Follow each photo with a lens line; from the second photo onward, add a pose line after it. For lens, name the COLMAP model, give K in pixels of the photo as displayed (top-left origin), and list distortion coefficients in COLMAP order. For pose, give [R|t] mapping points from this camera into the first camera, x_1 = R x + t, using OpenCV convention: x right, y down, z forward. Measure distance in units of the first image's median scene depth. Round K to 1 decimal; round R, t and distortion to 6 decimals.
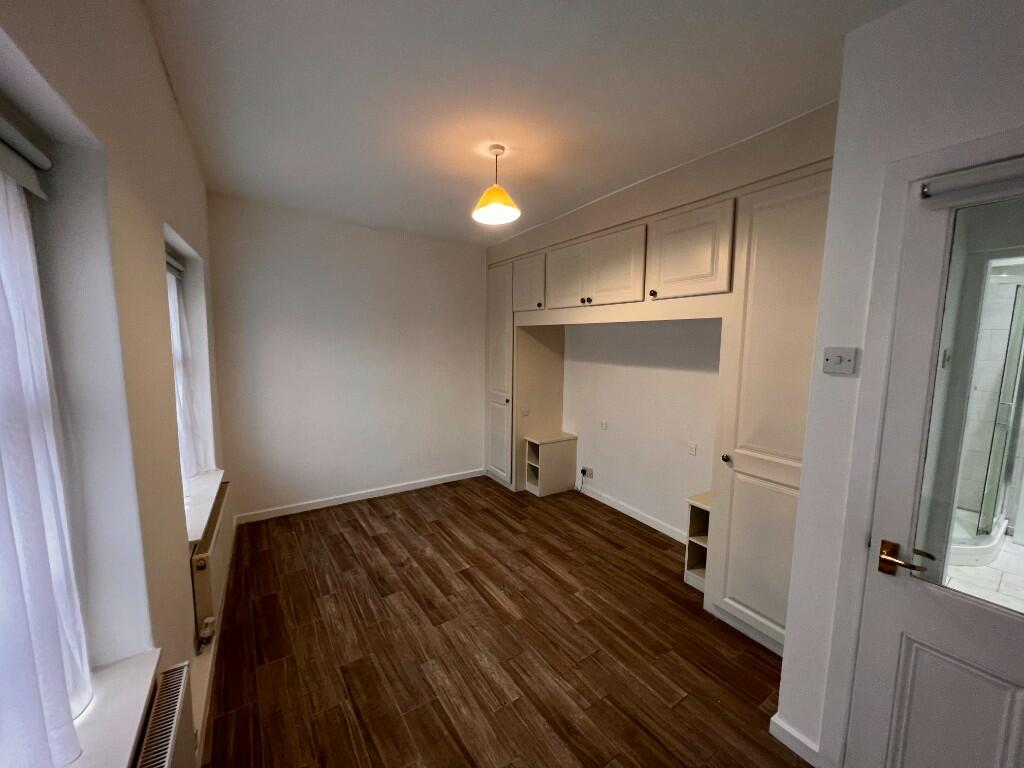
lens RADIAL K [[409.0, 0, 513.7], [0, 409.0, 386.1], [0, 0, 1]] dist [-0.002190, 0.000517]
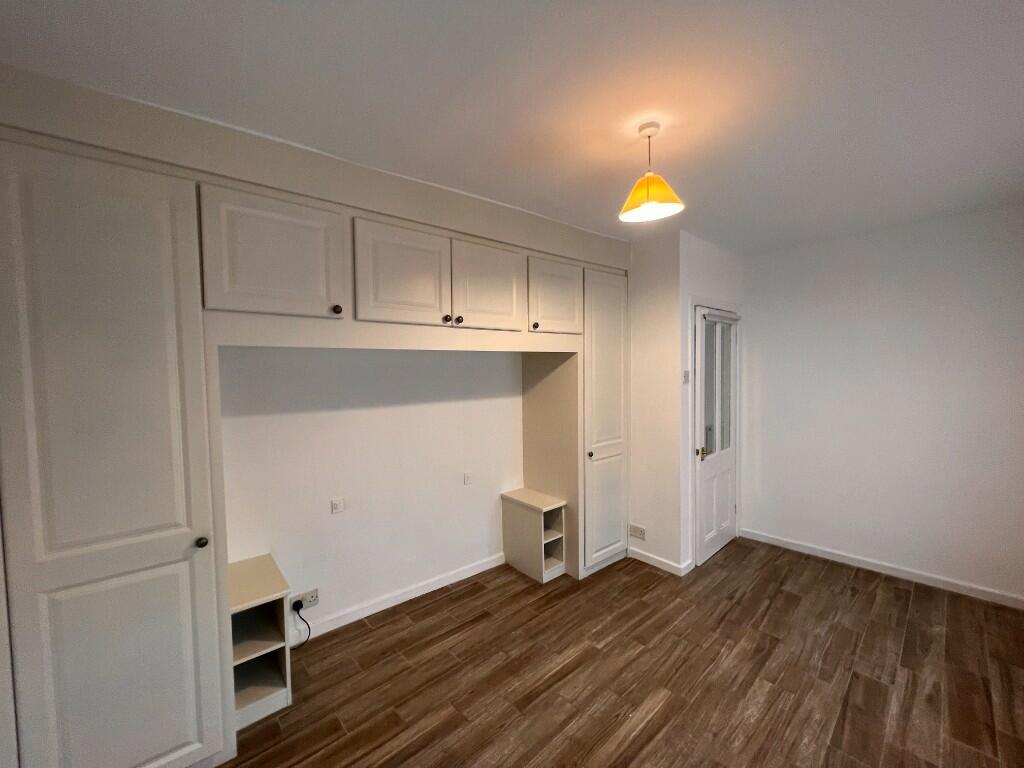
lens RADIAL K [[409.0, 0, 514.9], [0, 409.0, 385.2], [0, 0, 1]] dist [-0.002190, 0.000517]
pose [[-0.145126, -0.053920, 0.987943, -0.676602], [0.123510, 0.989716, 0.072160, -0.157338], [-0.981674, 0.132493, -0.136974, 1.204900]]
